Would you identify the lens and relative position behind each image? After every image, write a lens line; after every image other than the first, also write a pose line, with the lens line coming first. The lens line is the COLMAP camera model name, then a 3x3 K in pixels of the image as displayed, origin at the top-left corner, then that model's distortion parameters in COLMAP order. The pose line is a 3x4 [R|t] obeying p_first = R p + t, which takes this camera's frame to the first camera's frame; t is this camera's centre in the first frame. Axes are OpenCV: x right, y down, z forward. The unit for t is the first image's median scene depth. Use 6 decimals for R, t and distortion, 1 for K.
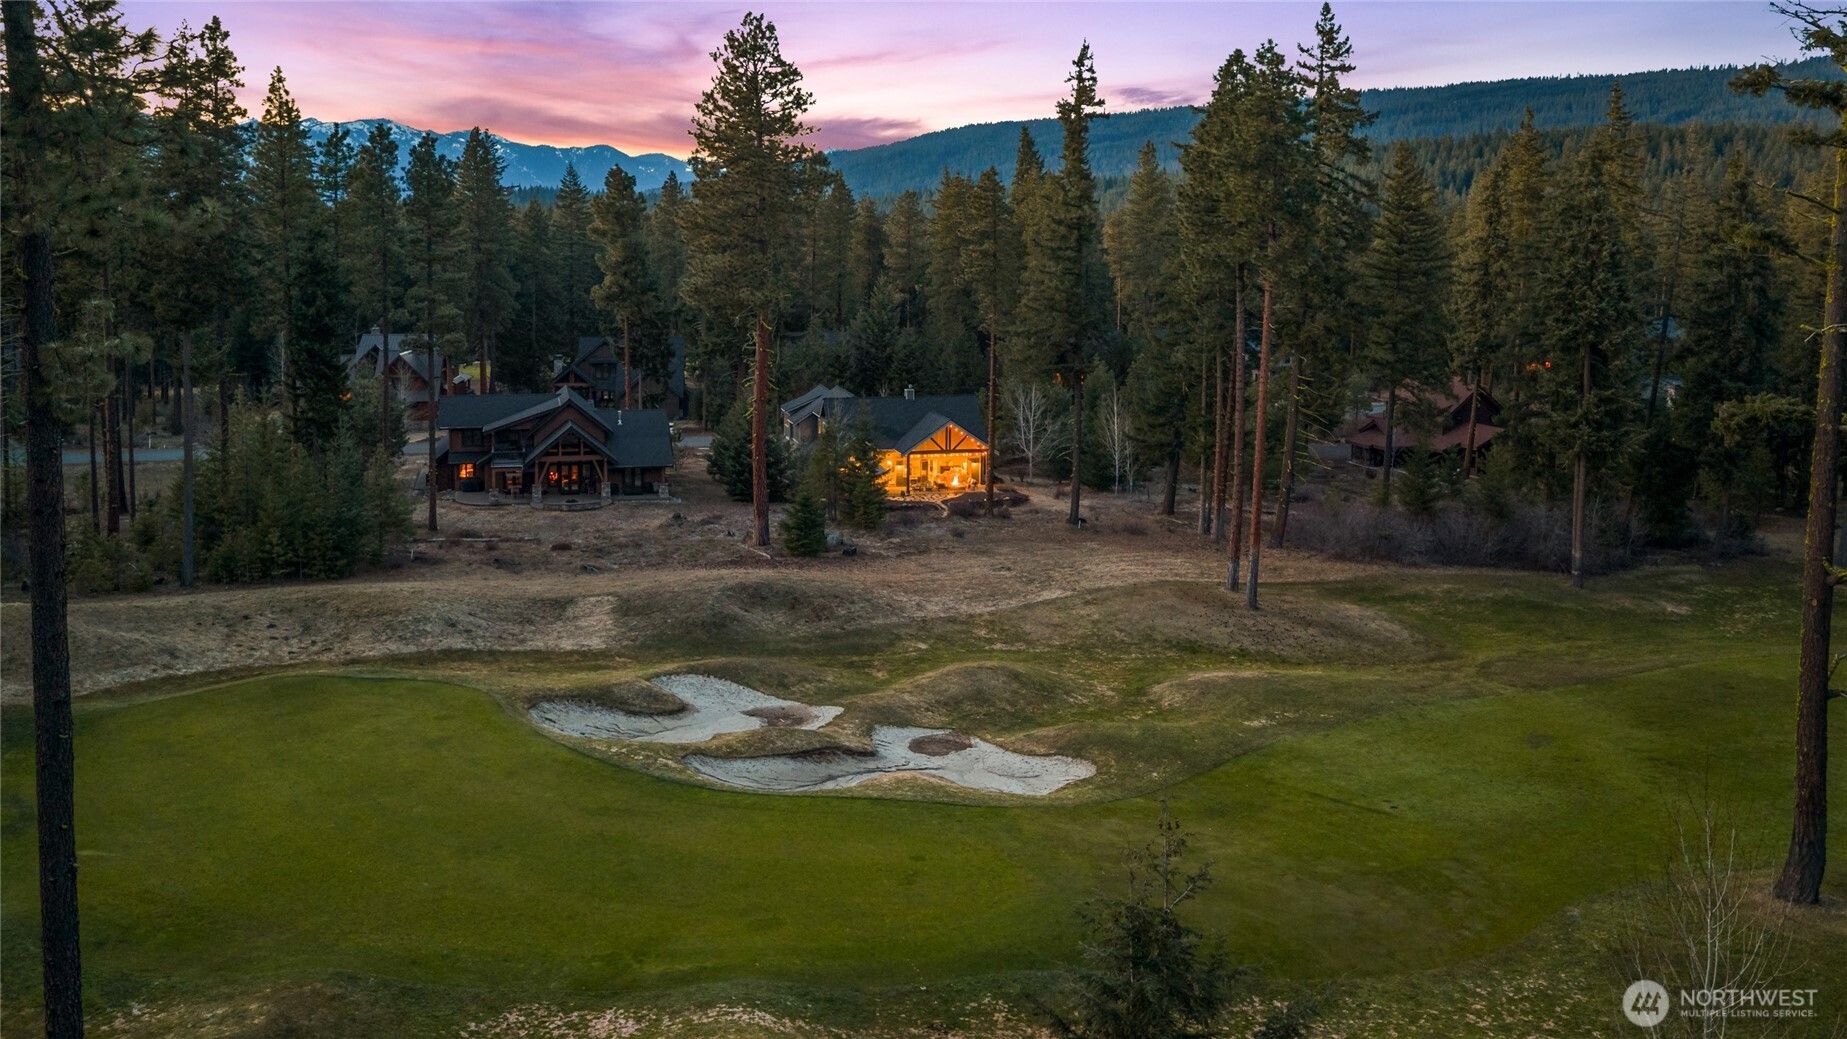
lens RADIAL K [[1498.2, 0, 923.5], [0, 1498.2, 519.5], [0, 0, 1]] dist [0.001060, 0.000311]
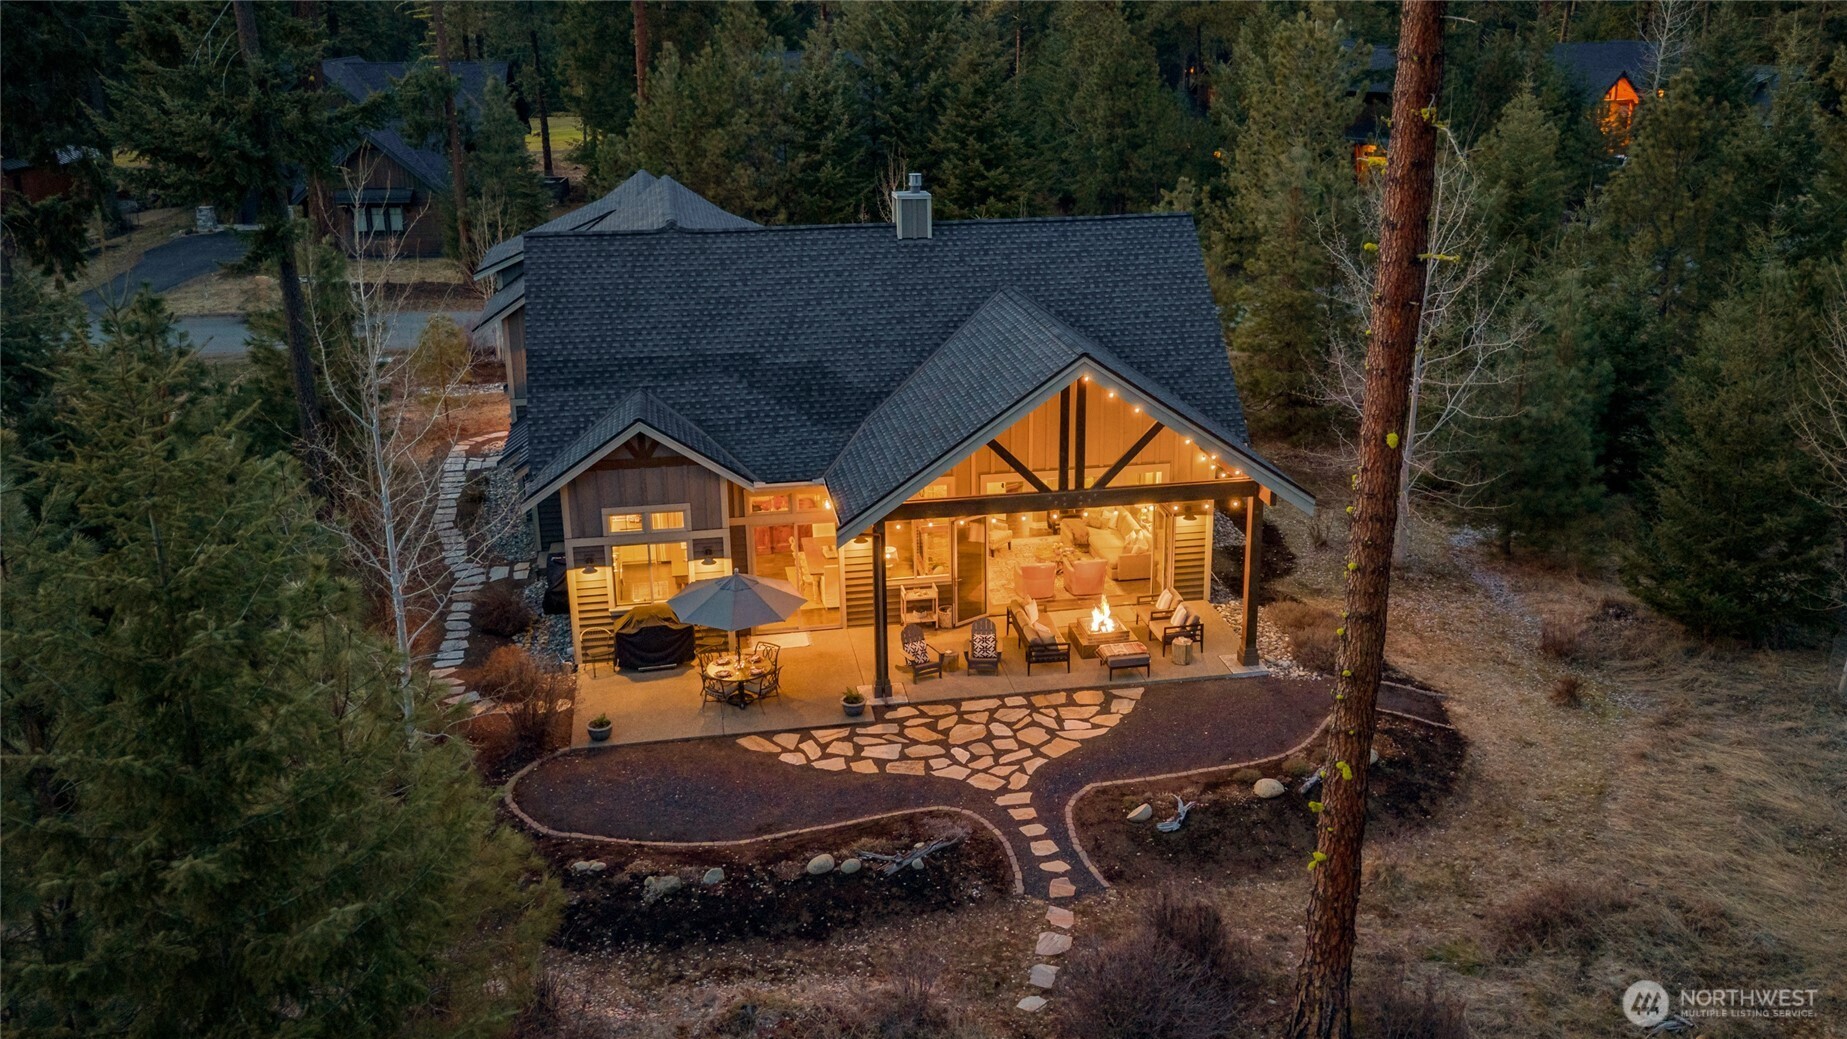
lens RADIAL K [[1498.2, 0, 923.5], [0, 1498.2, 519.5], [0, 0, 1]] dist [0.001060, 0.000311]
pose [[0.995646, 0.013657, -0.092209, 0.015158], [-0.000264, 0.989618, 0.143720, -0.072295], [0.093215, -0.143070, 0.985313, 0.784219]]
